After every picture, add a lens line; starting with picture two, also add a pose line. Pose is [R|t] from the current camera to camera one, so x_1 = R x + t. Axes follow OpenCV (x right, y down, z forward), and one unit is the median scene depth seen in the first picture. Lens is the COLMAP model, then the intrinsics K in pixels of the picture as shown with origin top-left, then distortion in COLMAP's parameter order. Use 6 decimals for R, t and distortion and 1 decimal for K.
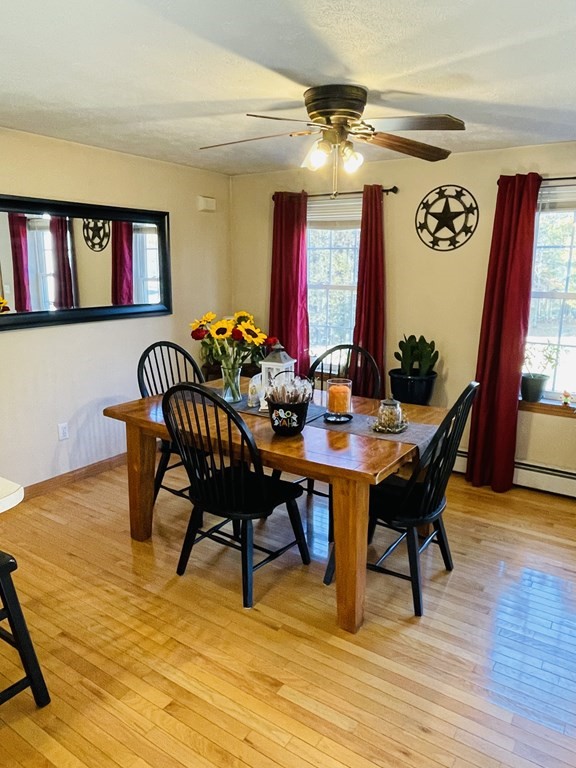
lens RADIAL K [[543.2, 0, 295.0], [0, 543.2, 385.2], [0, 0, 1]] dist [-0.017242, -0.002334]
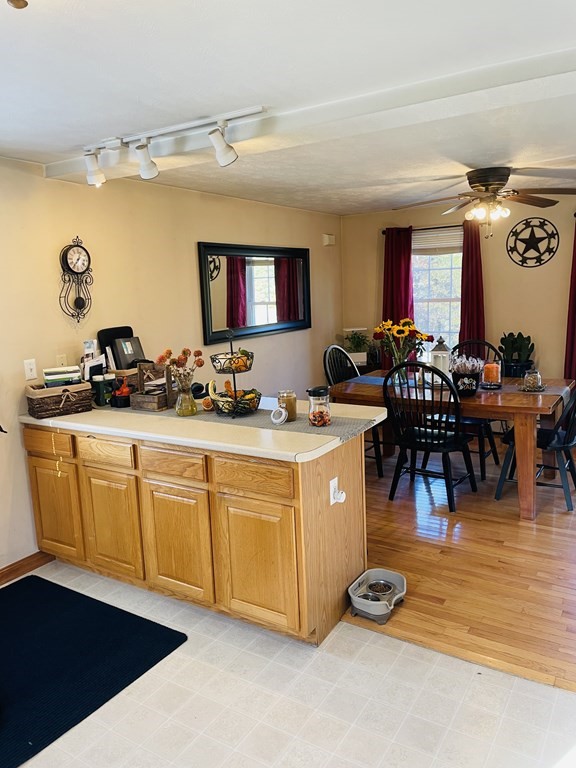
lens RADIAL K [[580.6, 0, 283.3], [0, 580.6, 380.3], [0, 0, 1]] dist [0.003146, -0.019381]
pose [[0.998637, -0.051922, -0.005381, -0.332327], [0.051508, 0.996878, -0.059837, 0.077432], [0.008471, 0.059479, 0.998194, -0.388029]]
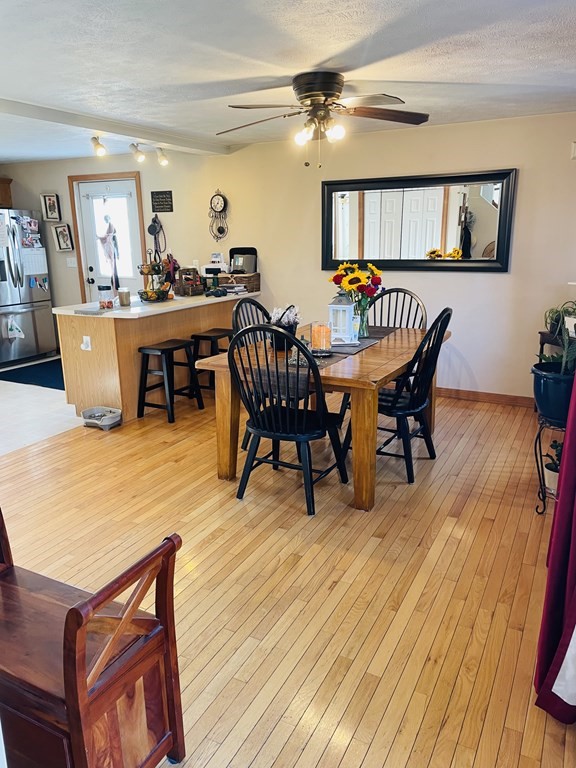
lens RADIAL K [[580.6, 0, 289.8], [0, 580.6, 385.8], [0, 0, 1]] dist [0.003146, -0.019381]
pose [[0.093549, 0.242428, -0.965649, 0.939582], [-0.199318, 0.954827, 0.220402, -0.096675], [0.975459, 0.171853, 0.137643, 0.551823]]
